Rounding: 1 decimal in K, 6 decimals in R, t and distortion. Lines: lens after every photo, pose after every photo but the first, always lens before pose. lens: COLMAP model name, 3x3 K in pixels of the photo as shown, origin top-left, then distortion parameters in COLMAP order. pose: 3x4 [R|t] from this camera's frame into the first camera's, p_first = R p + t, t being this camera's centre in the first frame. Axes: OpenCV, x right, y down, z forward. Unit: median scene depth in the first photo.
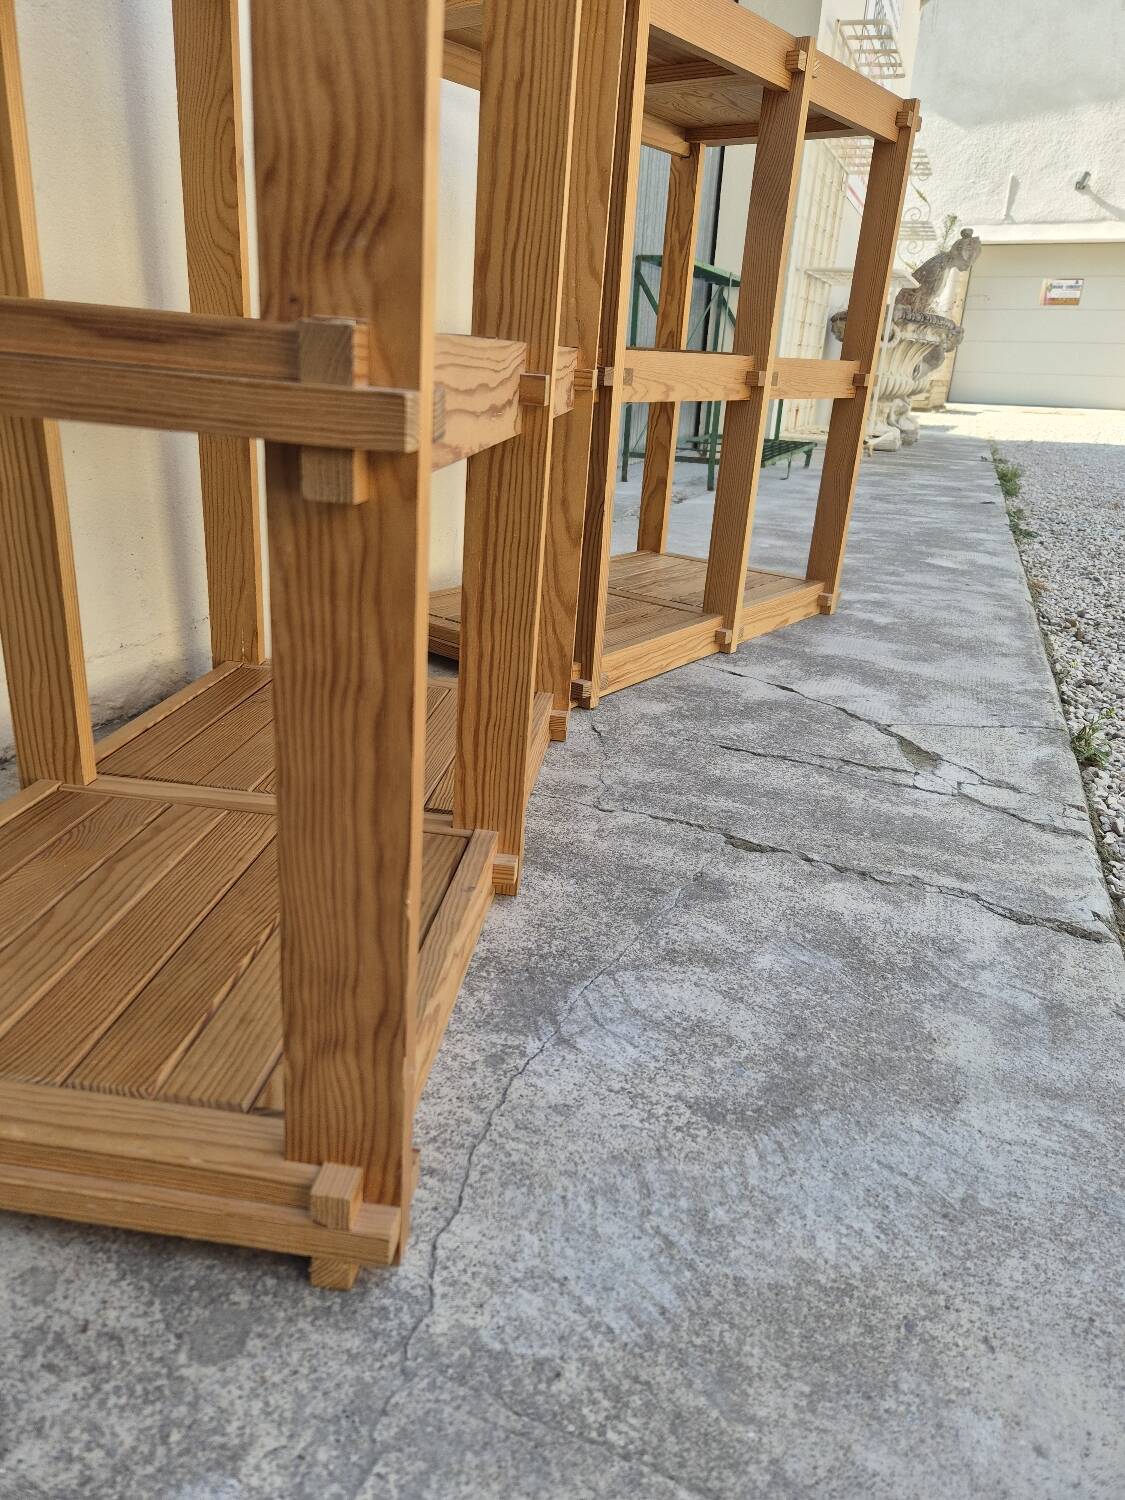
lens RADIAL K [[1016.8, 0, 550.0], [0, 1016.8, 744.7], [0, 0, 1]] dist [0.073223, -0.061001]
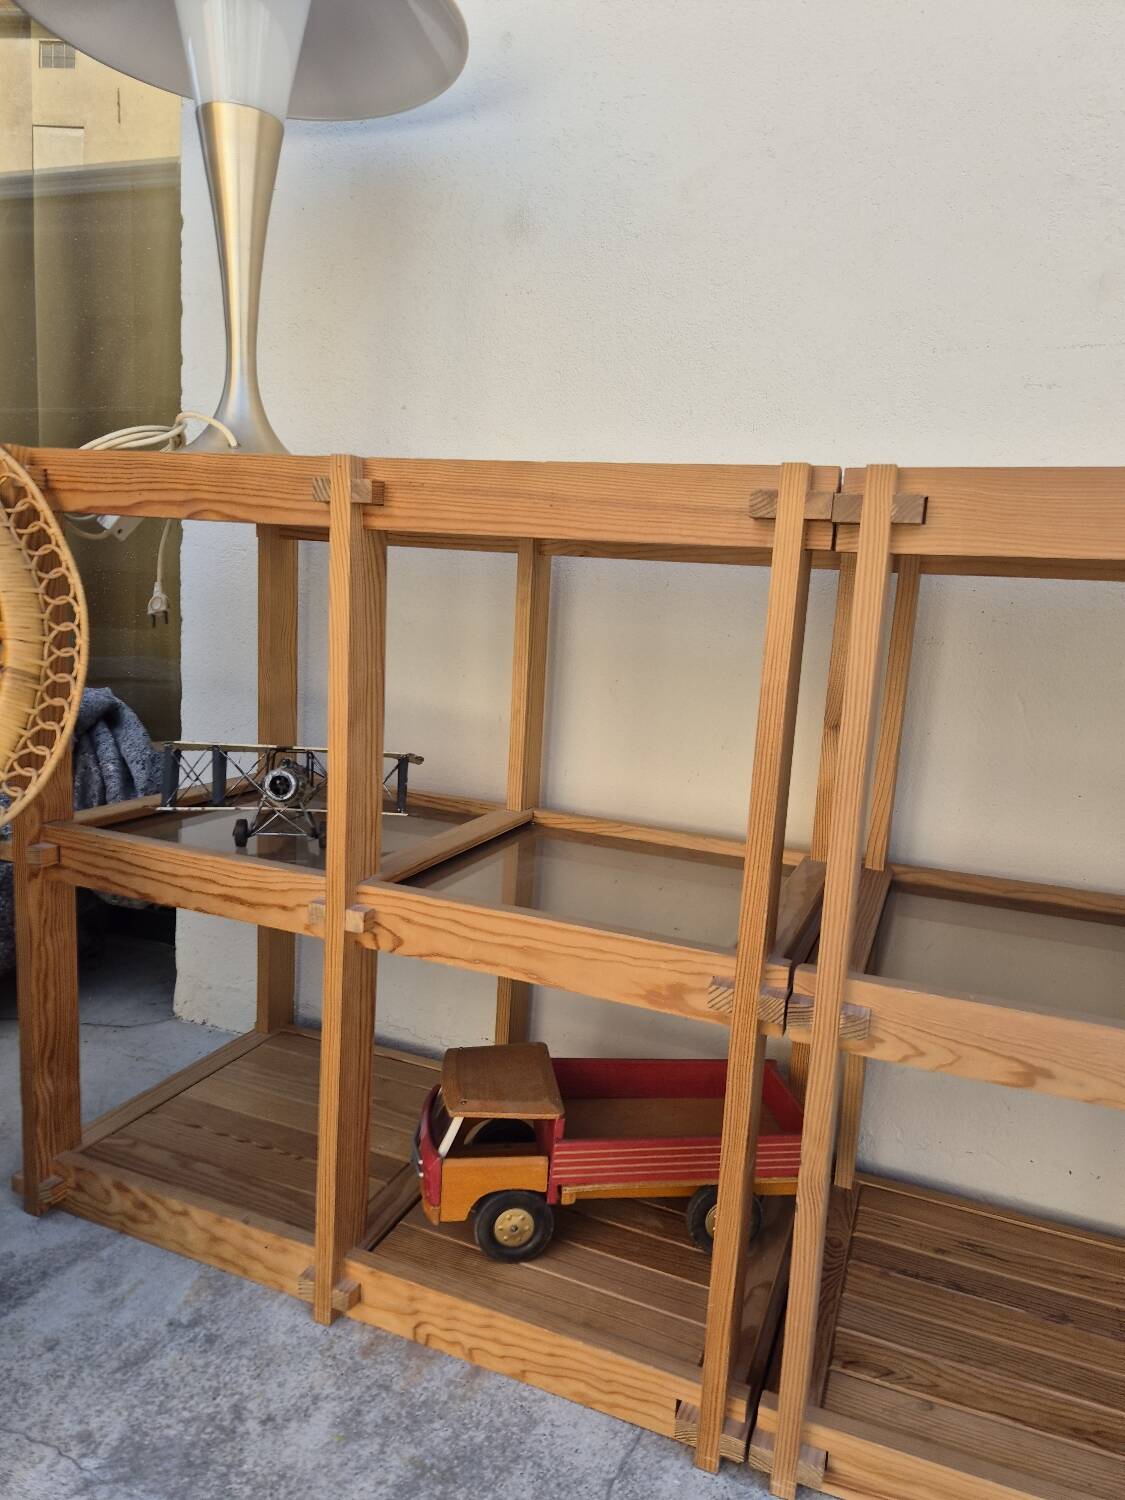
lens RADIAL K [[1009.7, 0, 568.4], [0, 1009.7, 754.7], [0, 0, 1]] dist [0.060203, -0.045484]
pose [[0.007426, 0.098377, -0.995122, 1.061603], [-0.417518, 0.904560, 0.086308, -0.761479], [0.908638, 0.414840, 0.047791, 1.063326]]
